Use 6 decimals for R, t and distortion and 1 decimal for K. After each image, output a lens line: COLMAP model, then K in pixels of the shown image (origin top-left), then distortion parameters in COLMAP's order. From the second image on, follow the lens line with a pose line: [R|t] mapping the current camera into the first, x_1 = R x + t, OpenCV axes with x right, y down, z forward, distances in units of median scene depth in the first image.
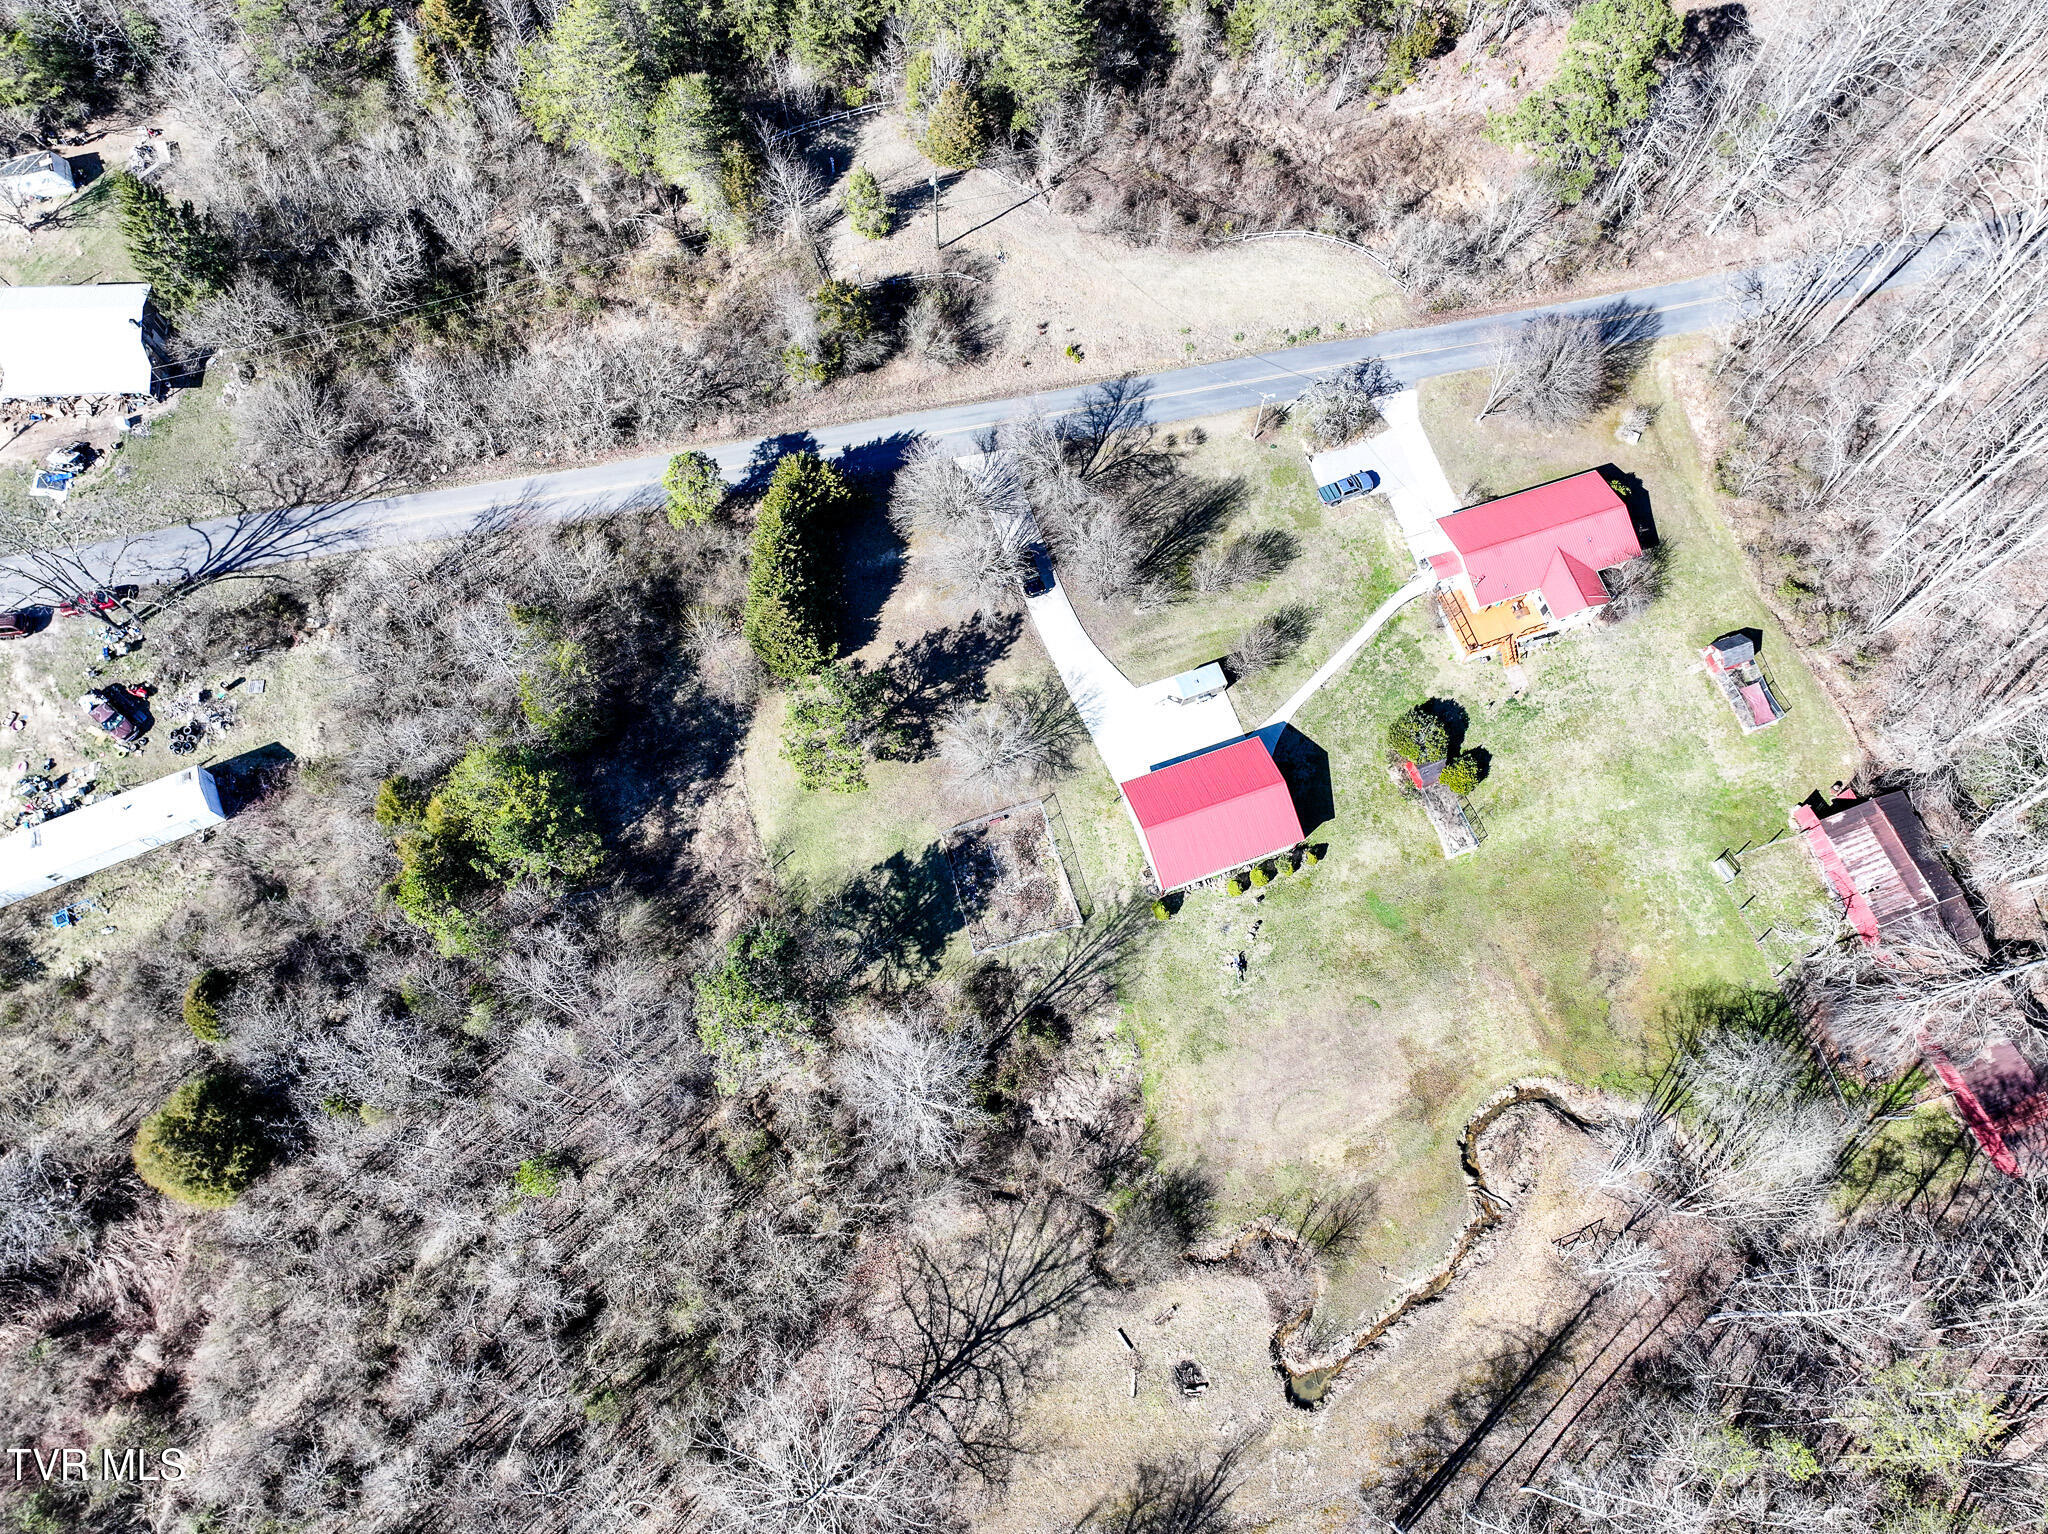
lens RADIAL K [[1433.9, 0, 1028.7], [0, 1433.9, 762.6], [0, 0, 1]] dist [-0.002367, 0.019950]
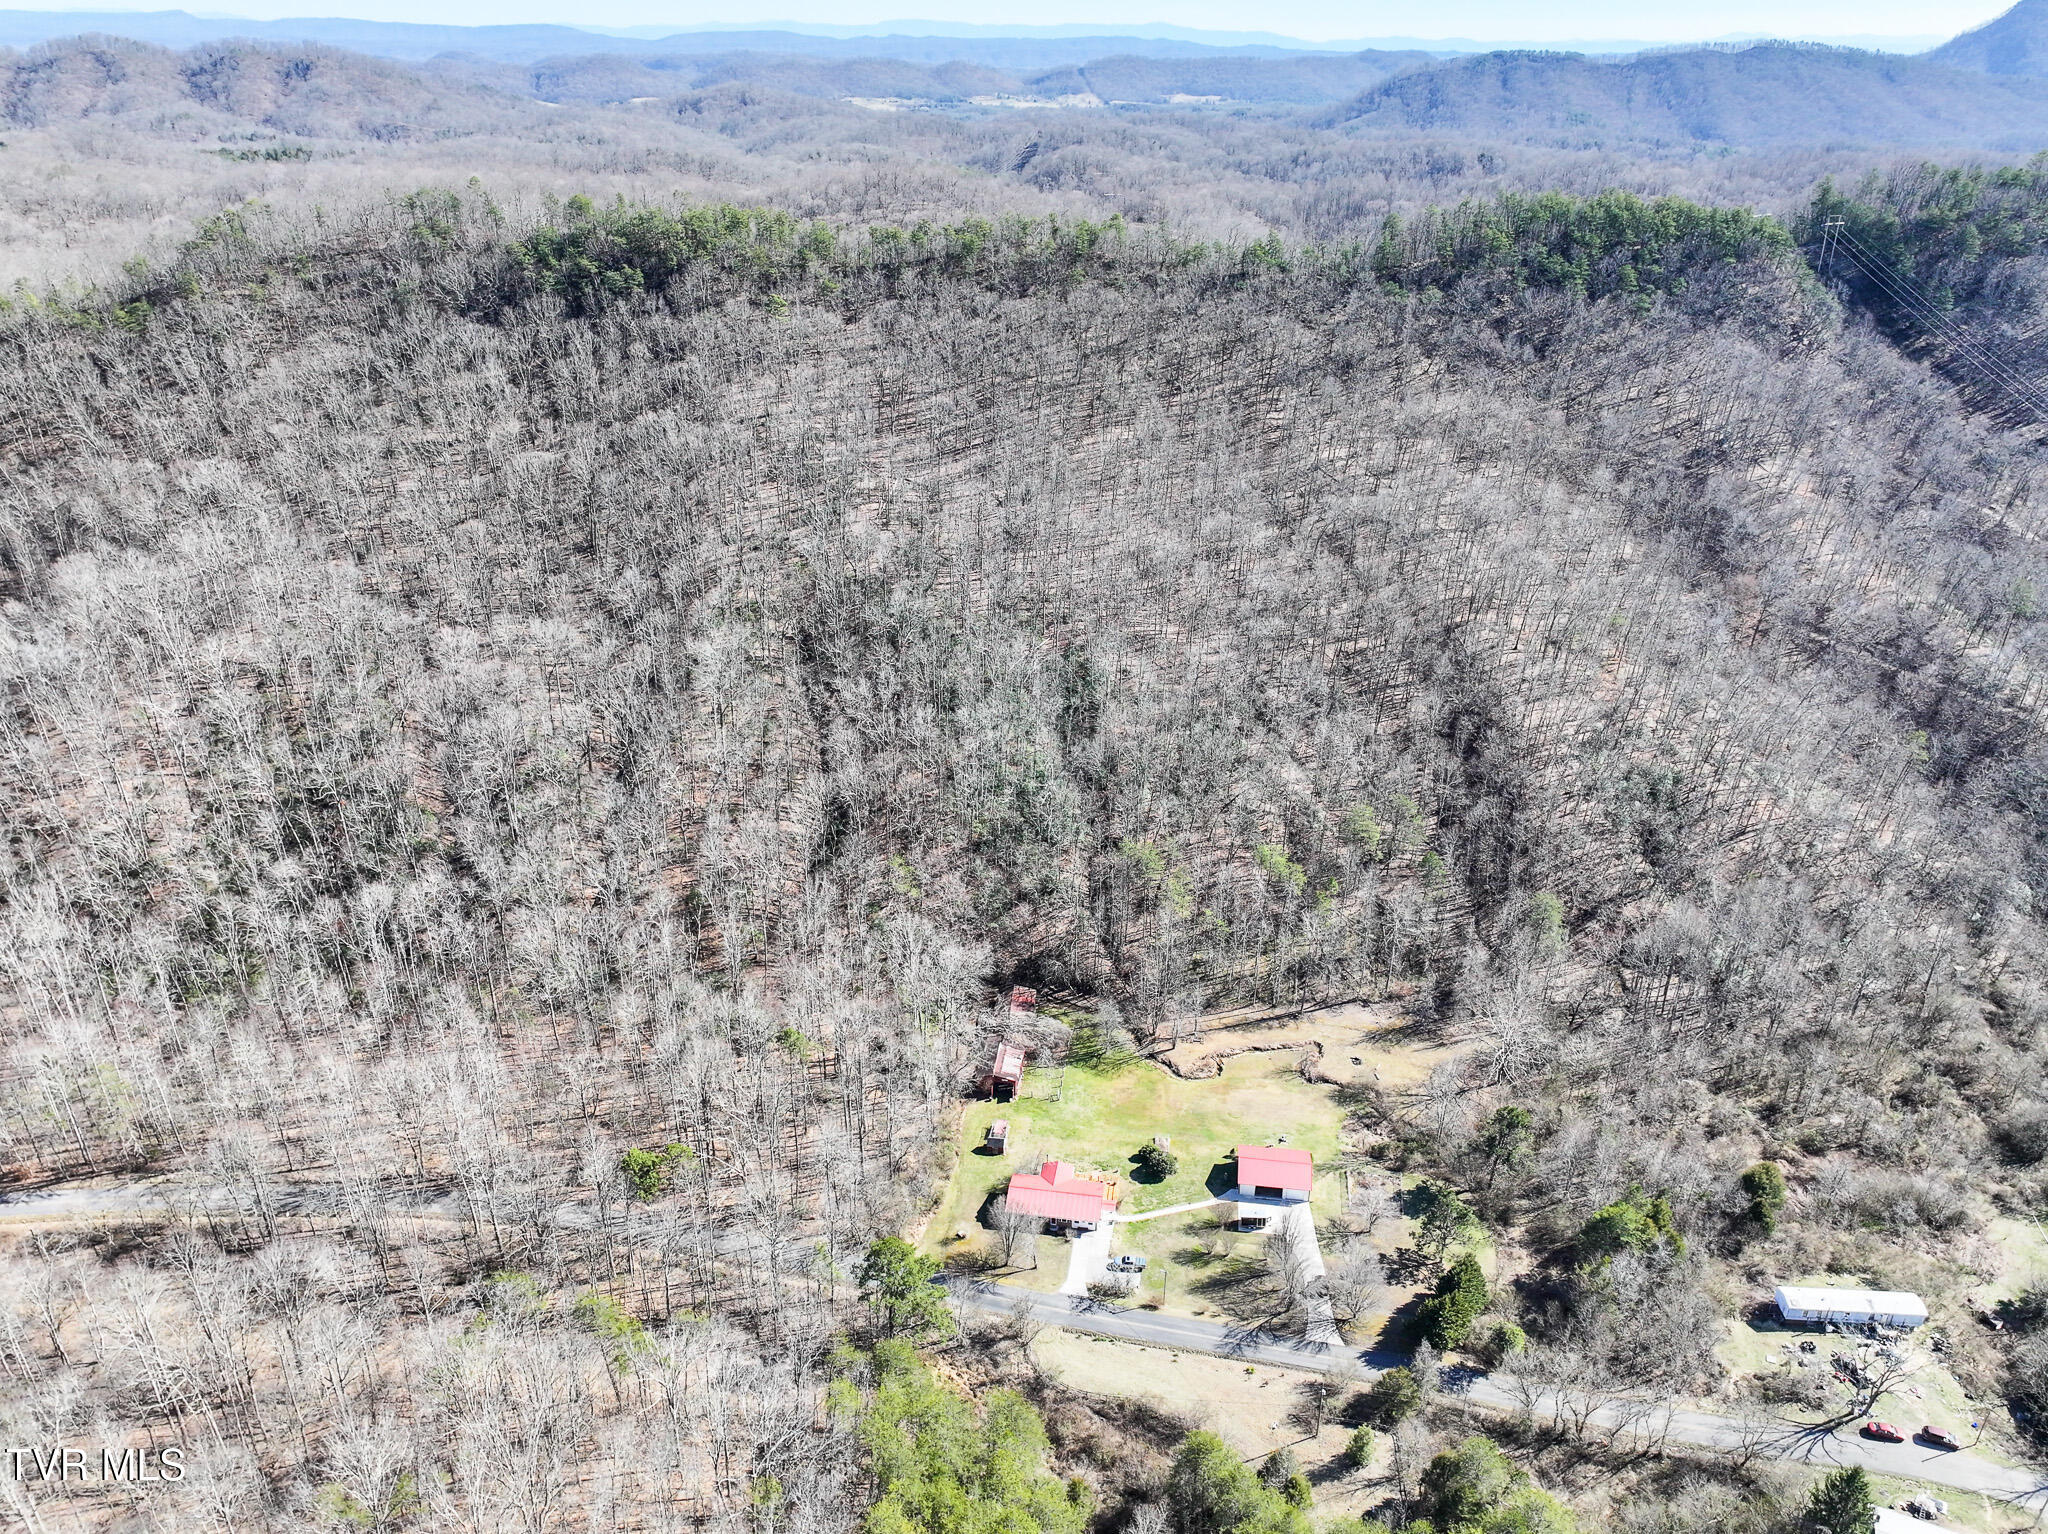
lens RADIAL K [[1433.9, 0, 1032.6], [0, 1433.9, 757.8], [0, 0, 1]] dist [-0.002367, 0.019950]
pose [[-0.886505, -0.224735, 0.404480, -0.257215], [0.425306, -0.051405, 0.903589, -1.893864], [-0.182275, 0.973063, 0.141151, 0.170436]]
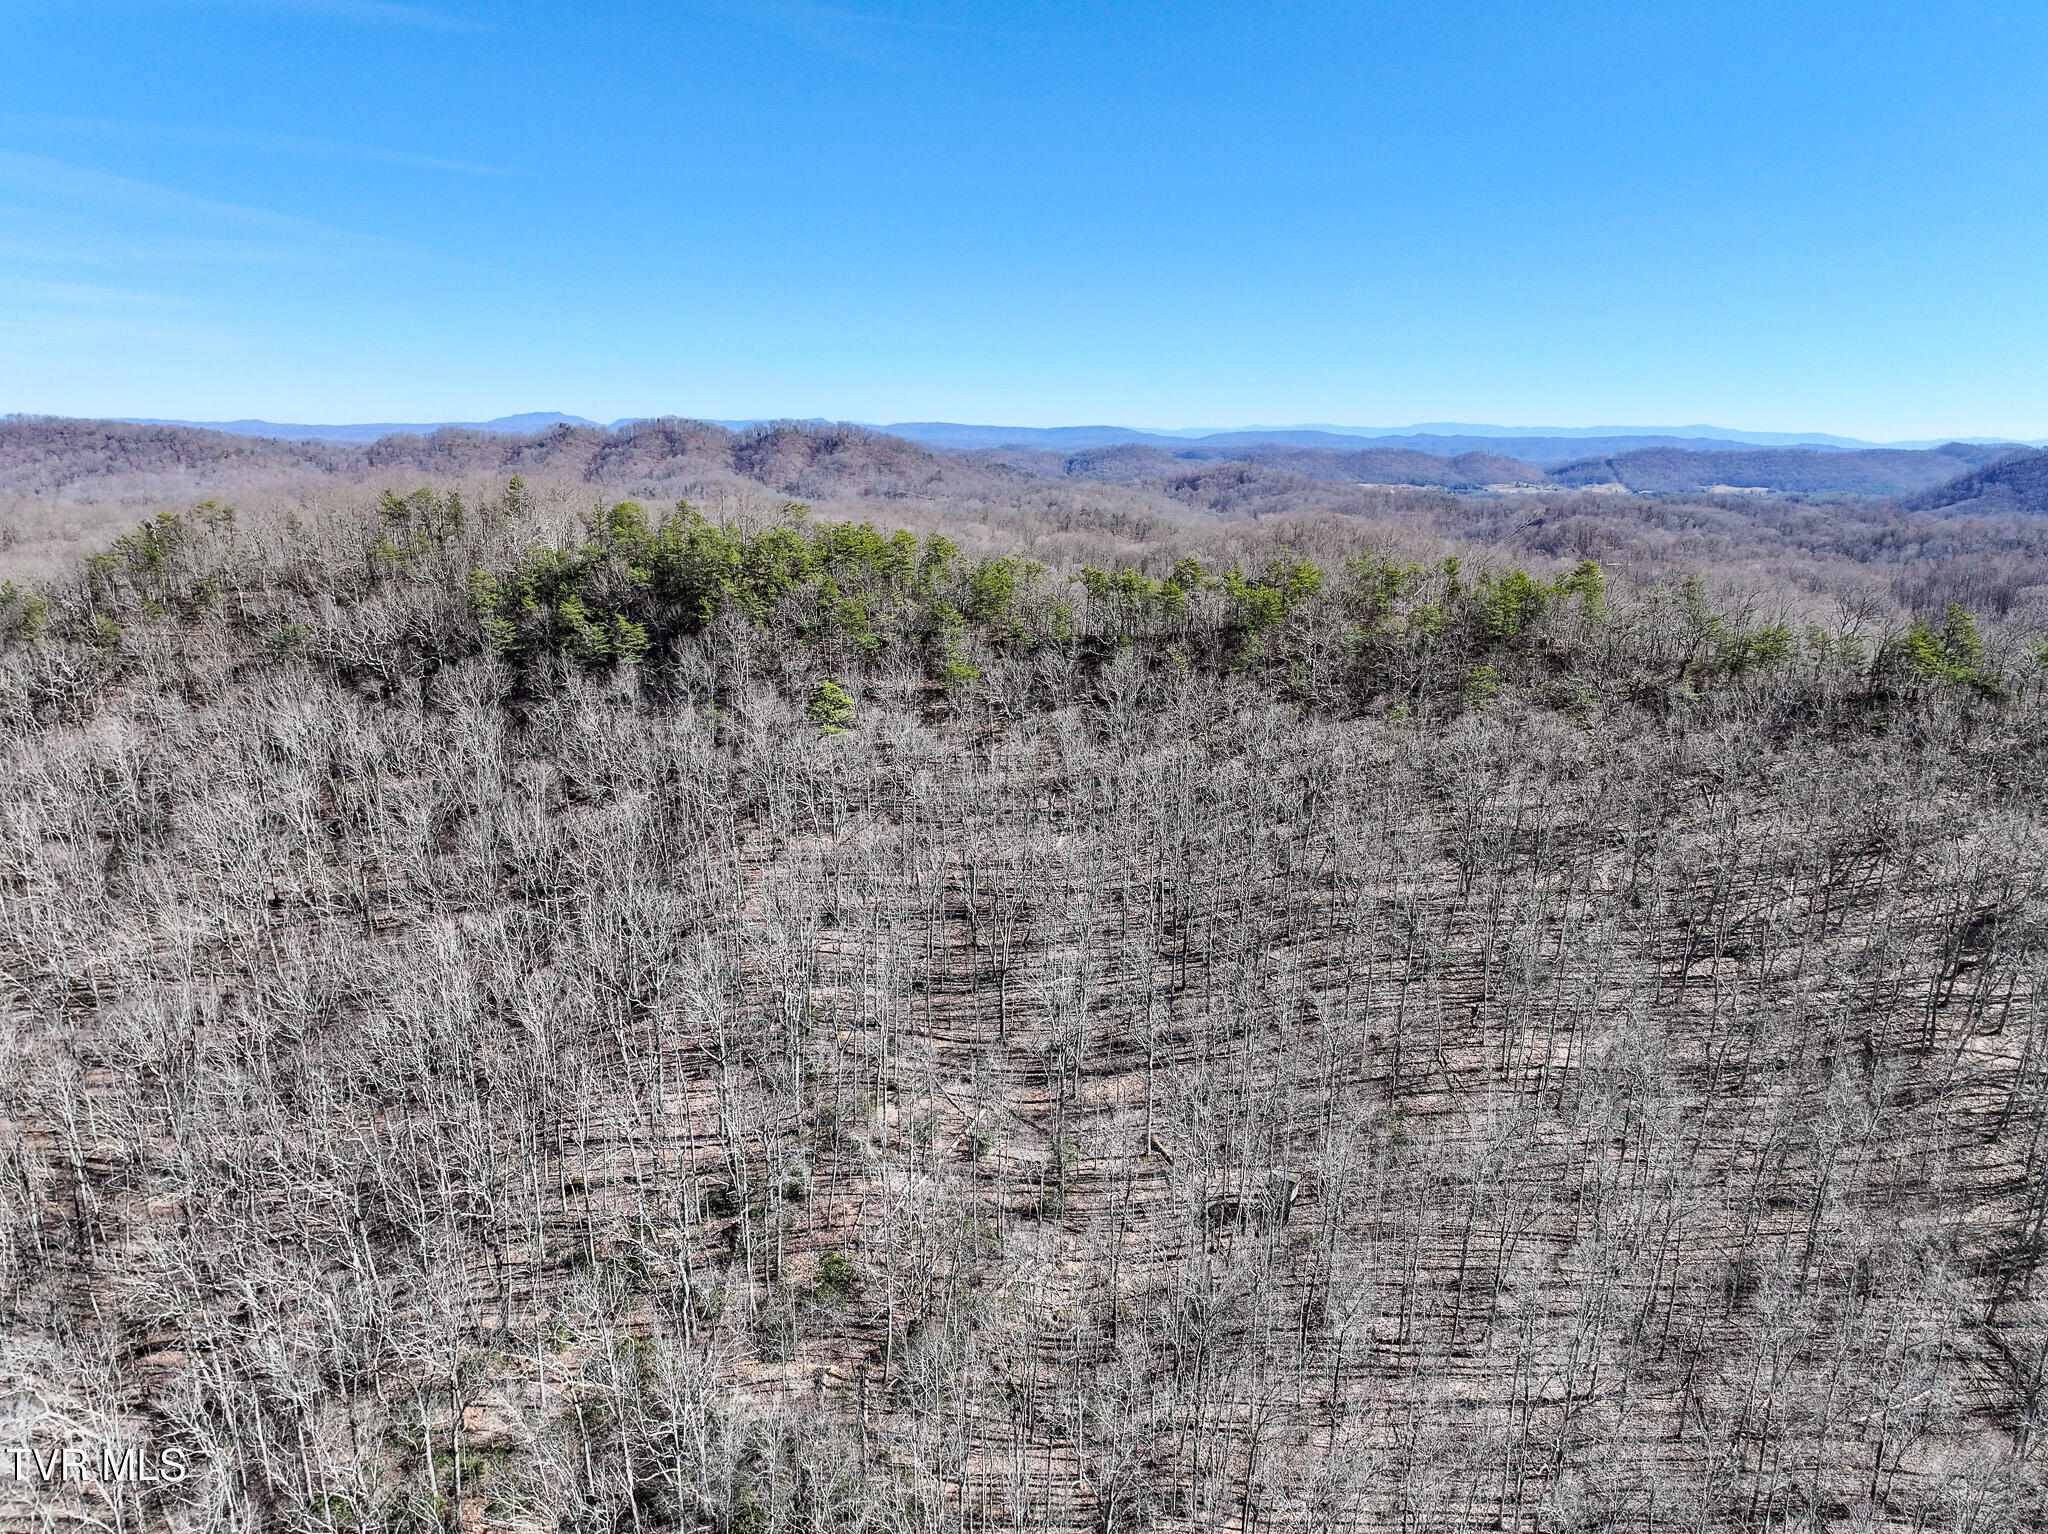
lens RADIAL K [[1433.9, 0, 1035.2], [0, 1433.9, 765.2], [0, 0, 1]] dist [-0.002367, 0.019950]
pose [[-0.677633, -0.183741, 0.712076, 0.546491], [0.680603, 0.210073, 0.701889, 0.034694], [-0.278554, 0.960265, -0.017298, -0.267275]]
